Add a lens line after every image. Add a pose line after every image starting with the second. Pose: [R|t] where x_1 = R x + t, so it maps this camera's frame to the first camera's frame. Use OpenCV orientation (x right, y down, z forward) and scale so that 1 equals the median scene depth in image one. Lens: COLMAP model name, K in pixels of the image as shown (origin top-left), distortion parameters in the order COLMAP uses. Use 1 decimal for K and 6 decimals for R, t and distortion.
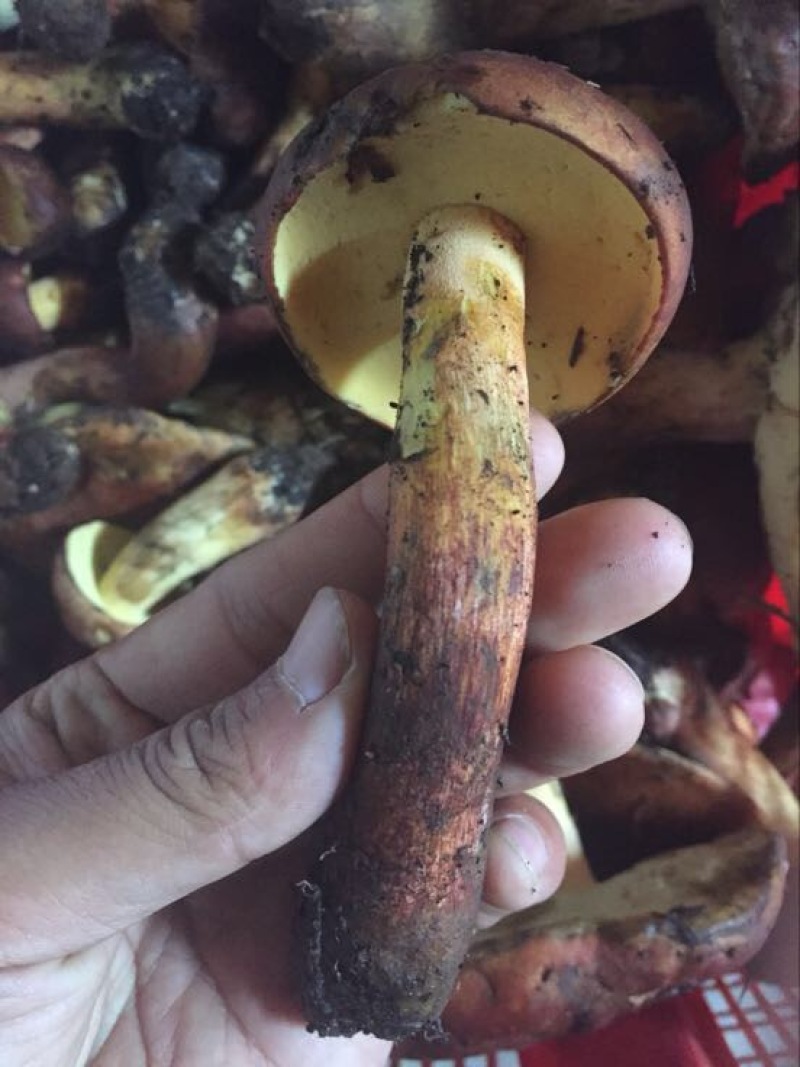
lens RADIAL K [[905.4, 0, 400.0], [0, 905.4, 533.5], [0, 0, 1]] dist [0.070814, -0.139921]
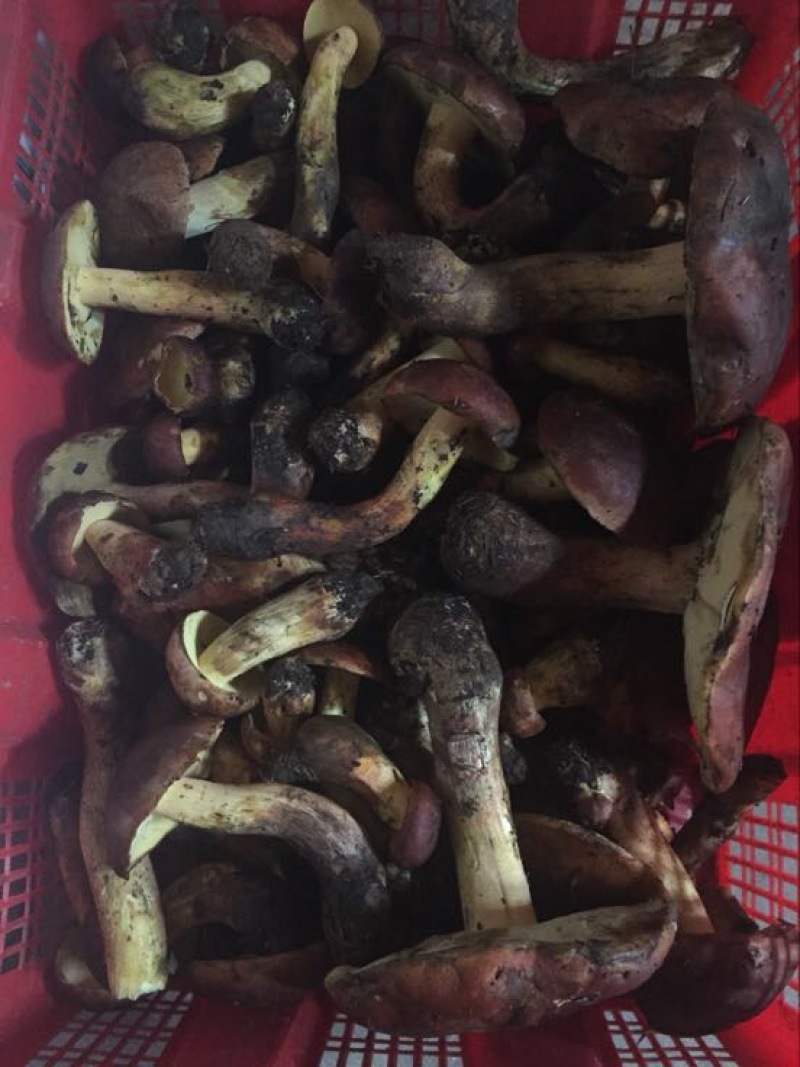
lens RADIAL K [[905.4, 0, 400.0], [0, 905.4, 533.5], [0, 0, 1]] dist [0.070814, -0.139921]
pose [[0.991472, 0.129432, 0.015169, -0.083983], [-0.127563, 0.987721, -0.090189, -0.044904], [-0.026656, 0.087485, 0.995809, -0.391014]]
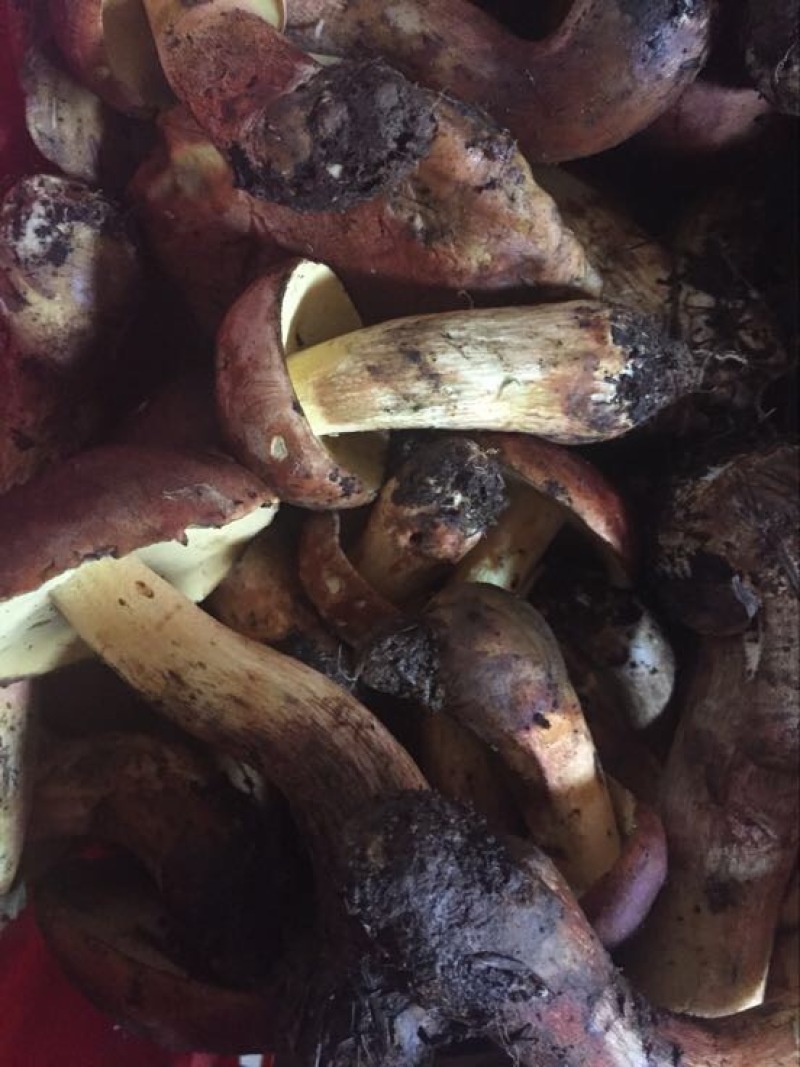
lens RADIAL K [[938.2, 0, 400.0], [0, 938.2, 533.5], [0, 0, 1]] dist [-0.004879, -0.004613]
pose [[0.850732, 0.500649, 0.160015, -0.329578], [-0.518973, 0.848322, 0.104959, 0.053266], [-0.083196, -0.172335, 0.981519, 0.383094]]
